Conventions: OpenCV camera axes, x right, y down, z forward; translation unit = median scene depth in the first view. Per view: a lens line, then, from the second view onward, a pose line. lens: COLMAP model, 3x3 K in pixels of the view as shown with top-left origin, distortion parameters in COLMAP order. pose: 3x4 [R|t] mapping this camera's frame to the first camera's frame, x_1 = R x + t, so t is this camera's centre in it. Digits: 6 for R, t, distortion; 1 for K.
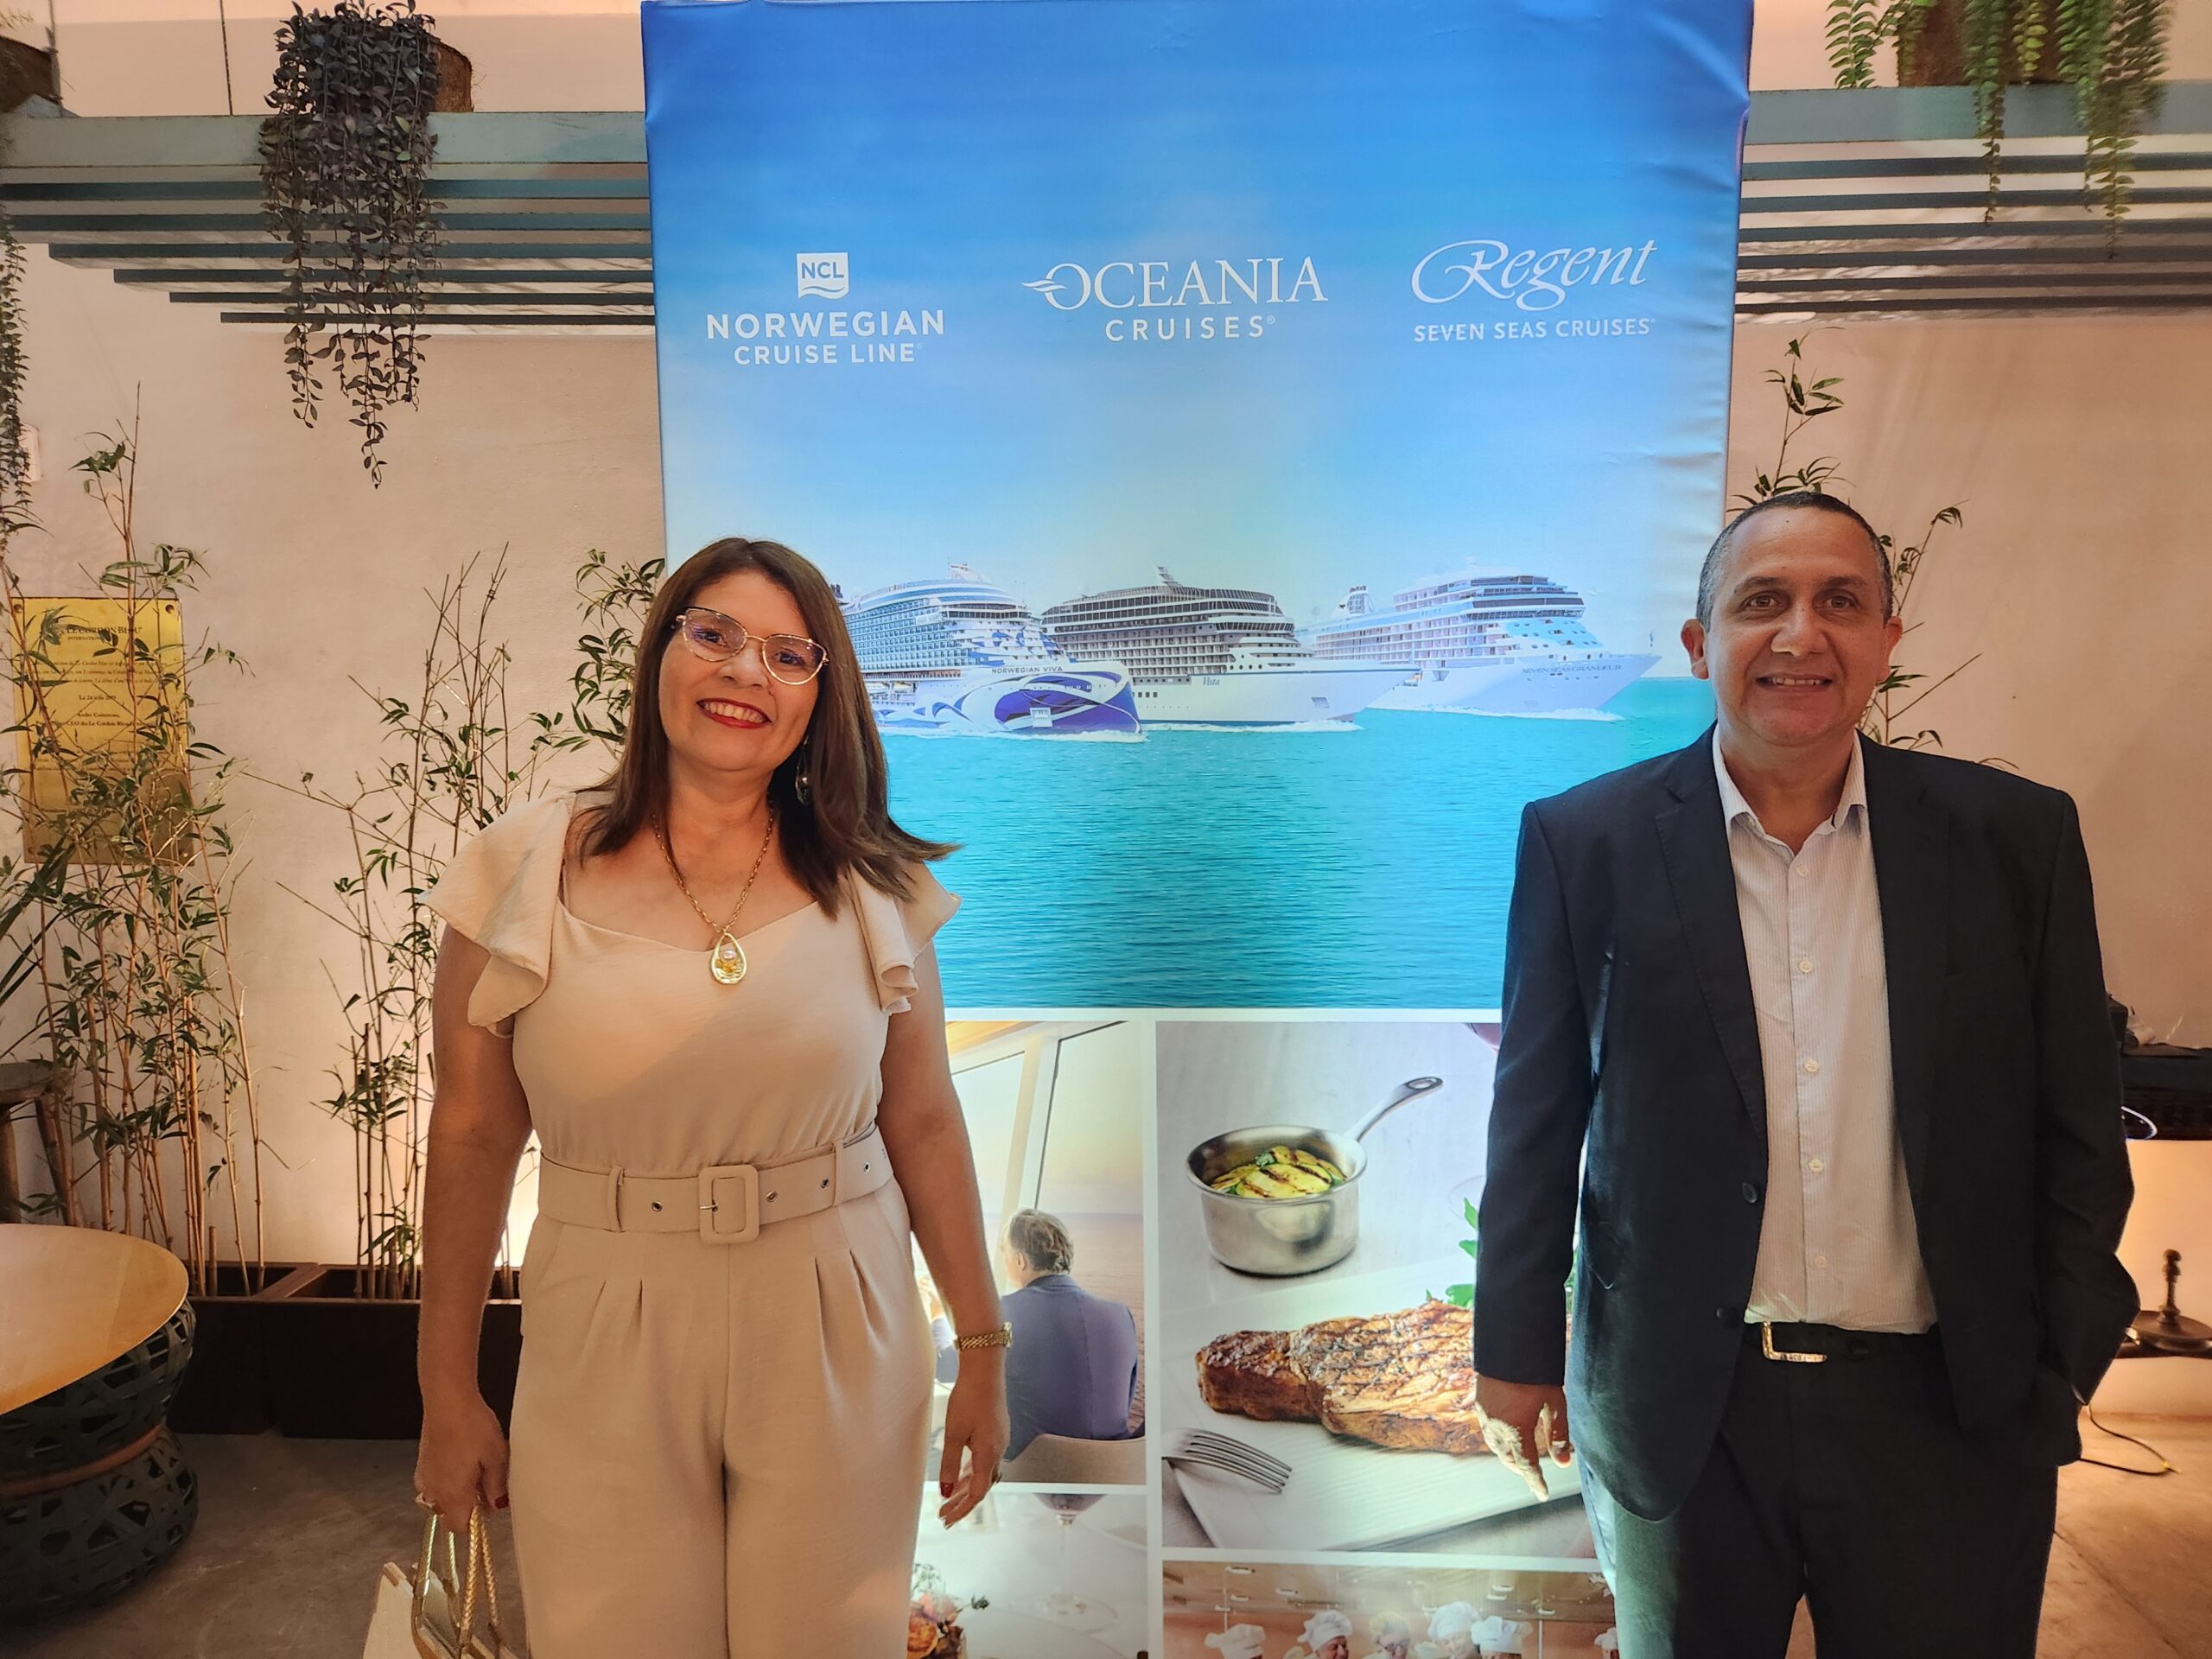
lens RADIAL K [[1490.4, 0, 1111.5], [0, 1490.4, 843.9], [0, 0, 1]] dist [0.085667, -0.081263]
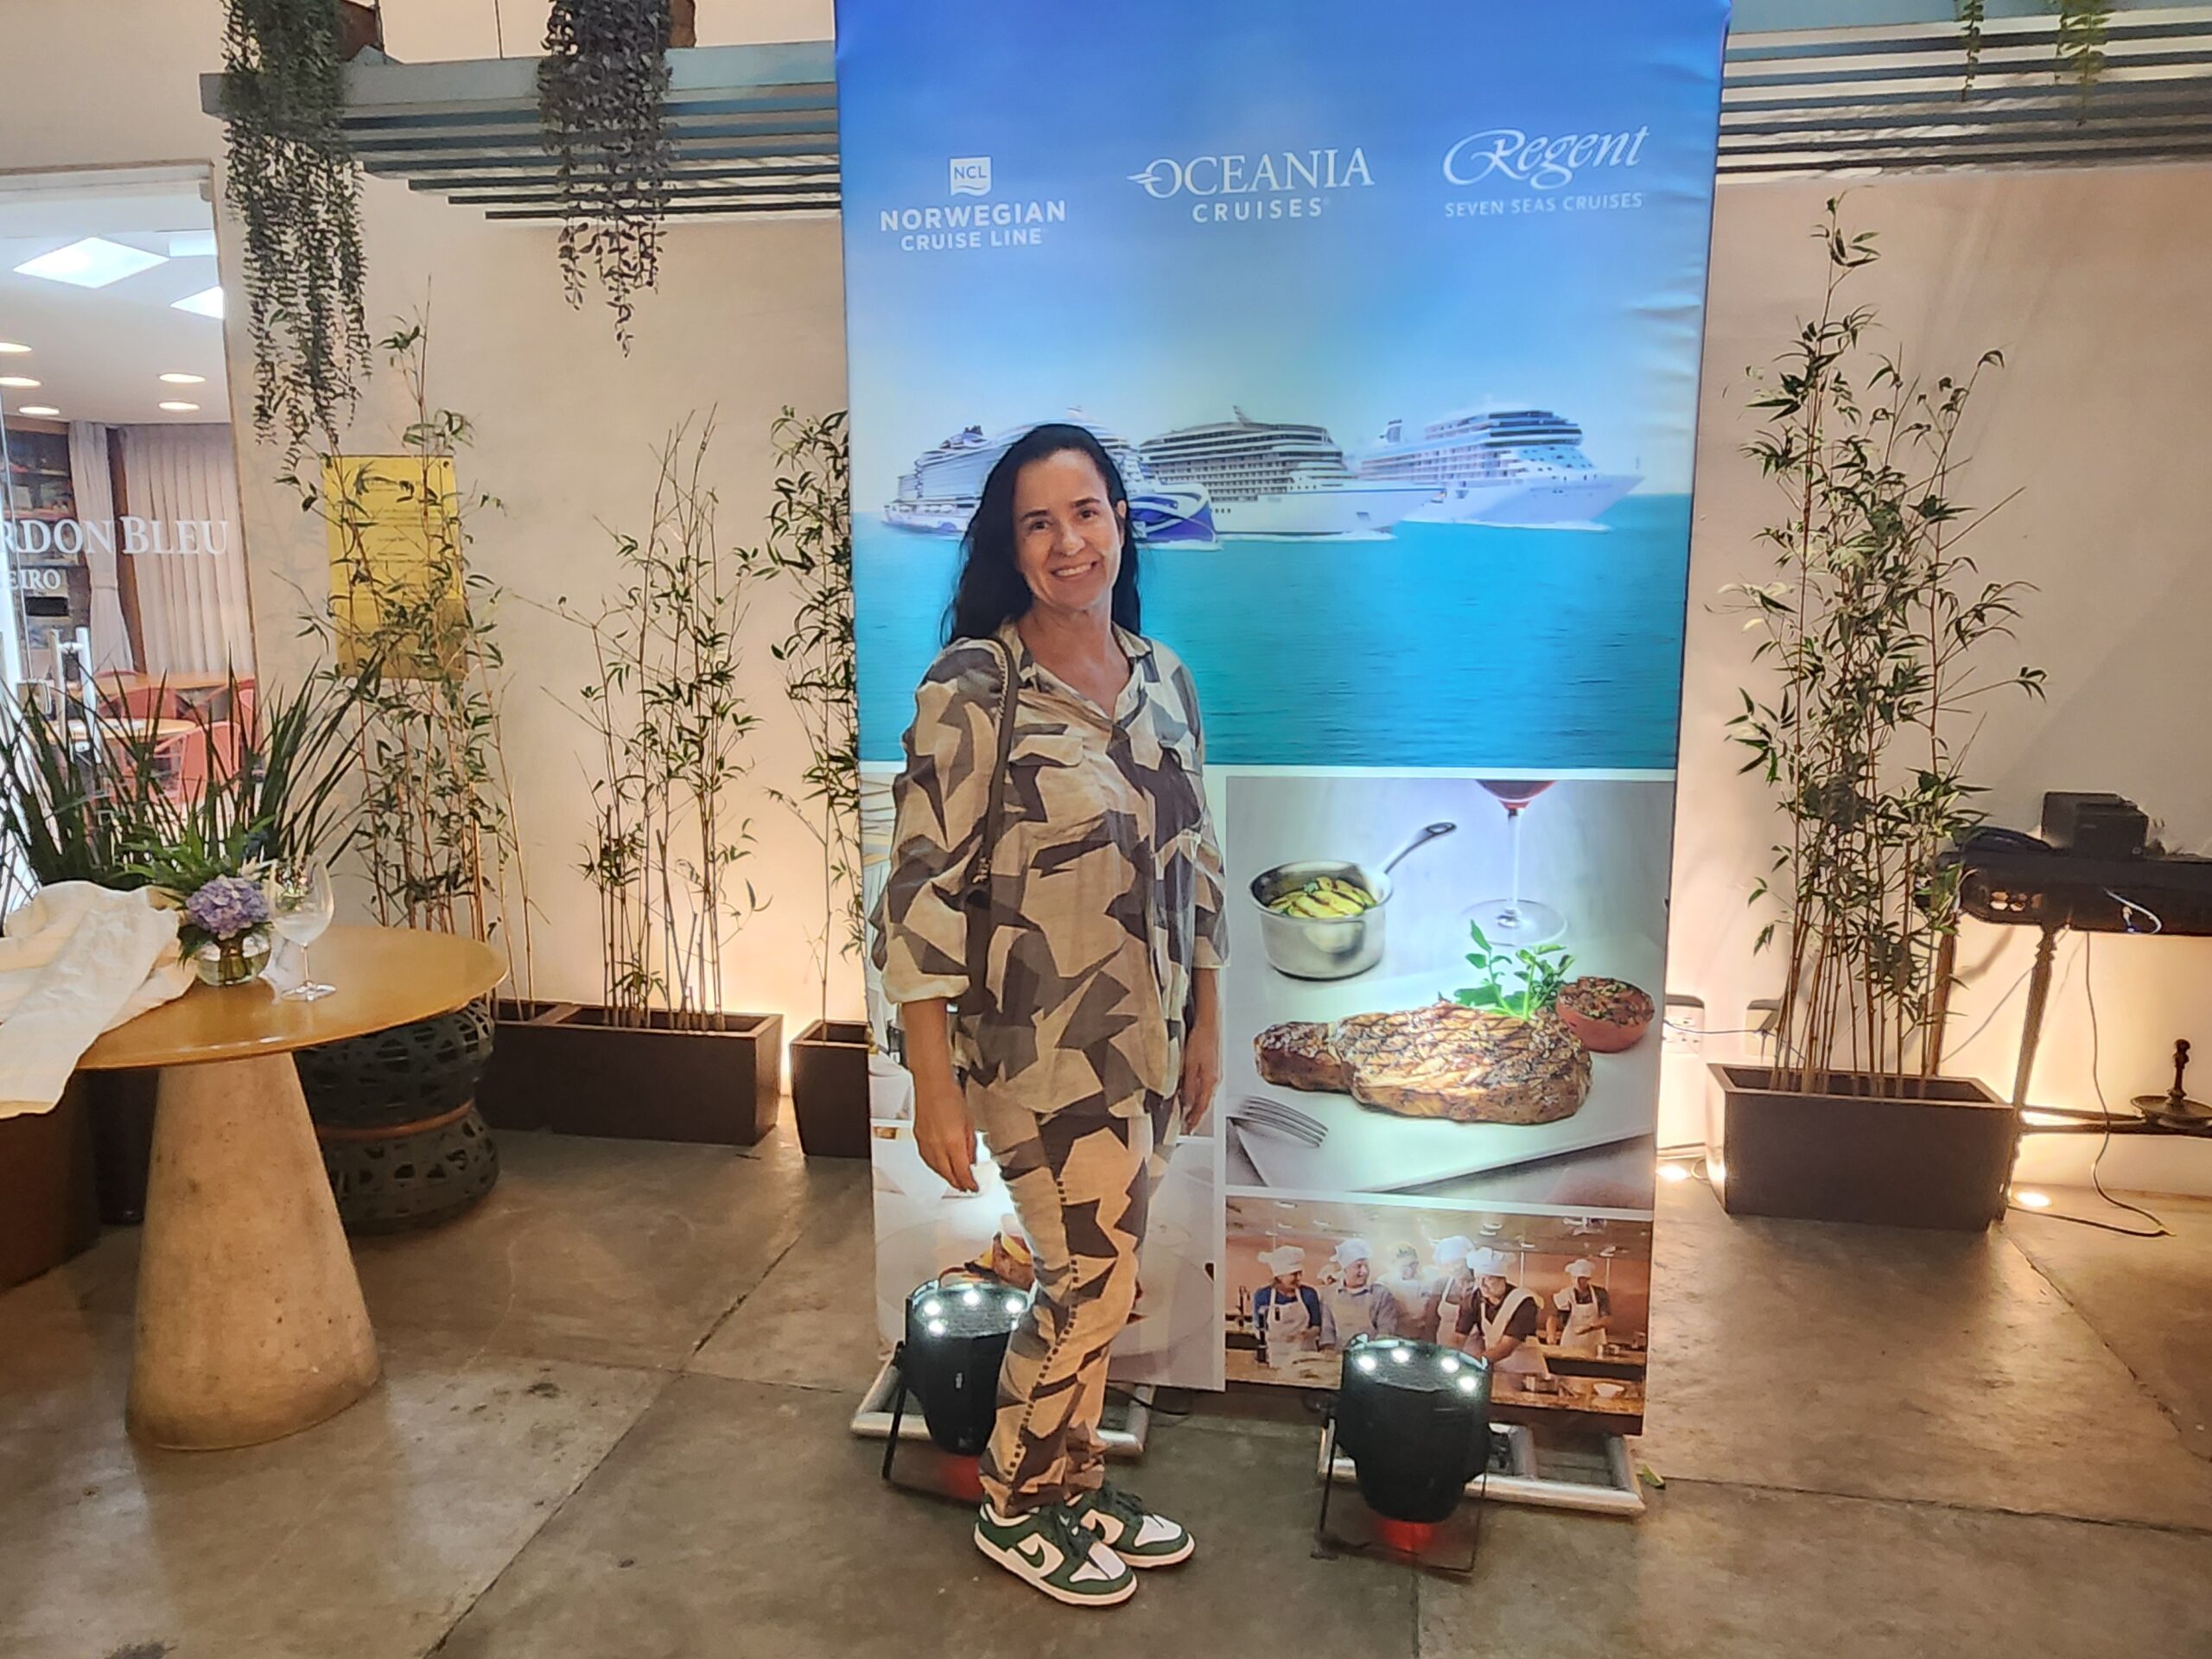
lens RADIAL K [[1527.4, 0, 1087.0], [0, 1527.4, 847.3], [0, 0, 1]] dist [0.006041, -0.001819]
pose [[0.992287, 0.021462, -0.122091, 0.070947], [-0.011097, 0.996323, 0.084954, 0.070073], [0.123466, -0.082944, 0.988876, -0.287821]]
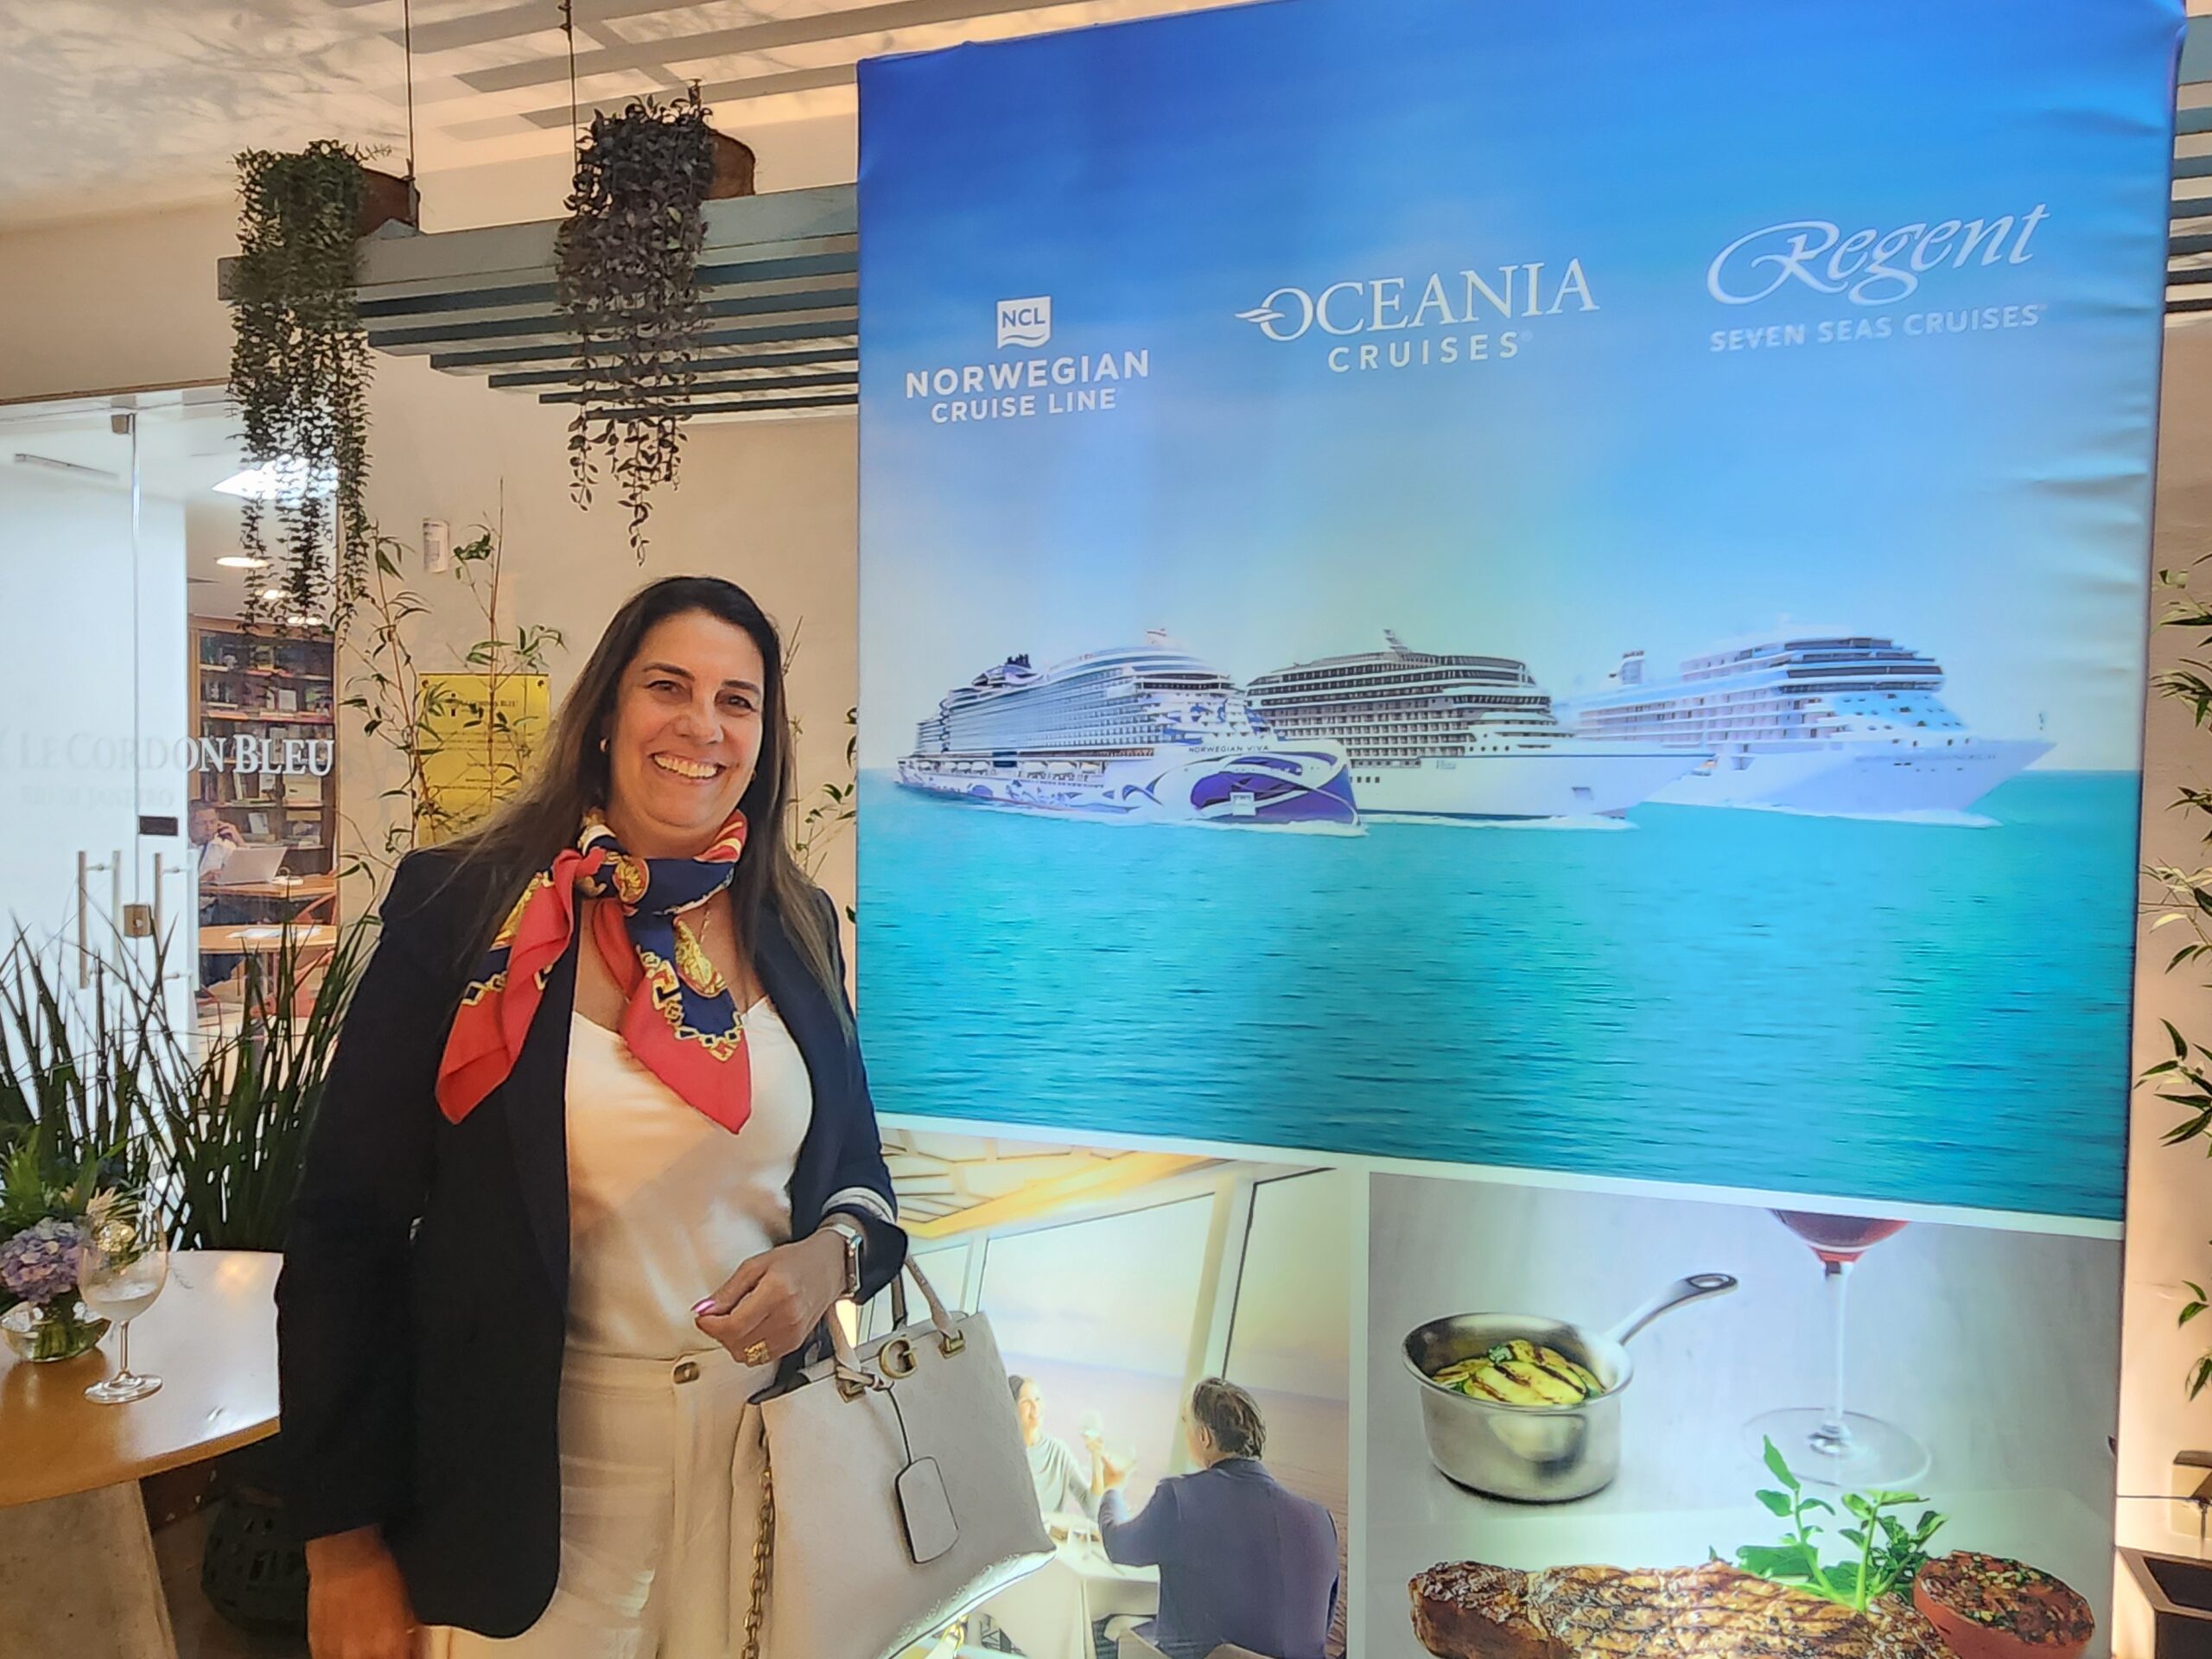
lens RADIAL K [[1523.7, 0, 1080.4], [0, 1523.7, 842.7], [0, 0, 1]] dist [0.004262, -0.003615]
pose [[0.958706, 0.028105, -0.283007, 0.109558], [-0.041574, 0.998265, -0.041699, -0.021654], [0.281344, 0.051742, 0.958211, 0.129685]]
